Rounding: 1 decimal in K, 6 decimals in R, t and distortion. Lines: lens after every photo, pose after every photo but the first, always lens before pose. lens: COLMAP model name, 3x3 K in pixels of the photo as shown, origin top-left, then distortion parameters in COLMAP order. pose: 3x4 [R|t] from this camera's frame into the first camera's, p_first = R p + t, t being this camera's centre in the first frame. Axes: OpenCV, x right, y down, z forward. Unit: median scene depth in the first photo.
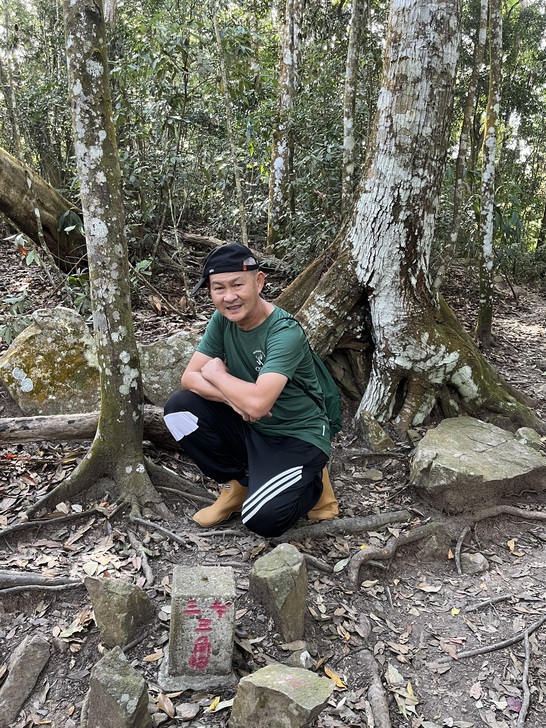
lens RADIAL K [[709.4, 0, 270.8], [0, 709.4, 363.3], [0, 0, 1]] dist [0.024765, 0.000000]
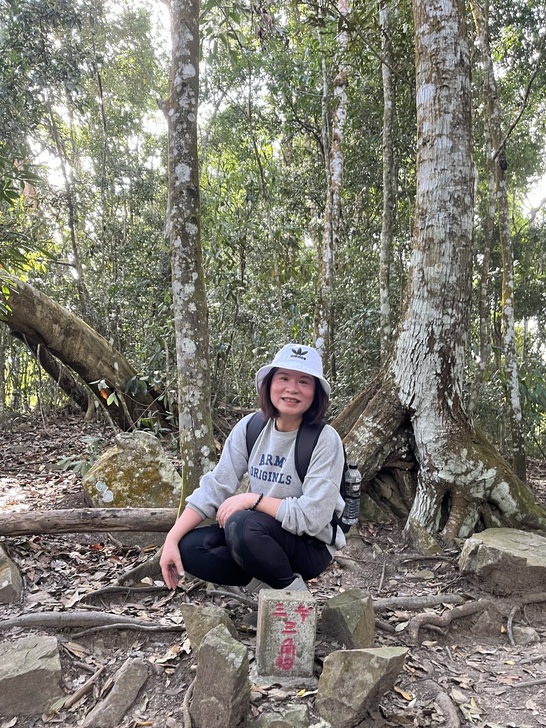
lens RADIAL K [[731.4, 0, 274.8], [0, 731.4, 364.3], [0, 0, 1]] dist [0.036371, 0.000000]
pose [[0.999515, -0.004584, -0.030786, -0.050357], [-0.004988, 0.952722, -0.303804, 0.205232], [0.030723, 0.303810, 0.952237, -0.172712]]
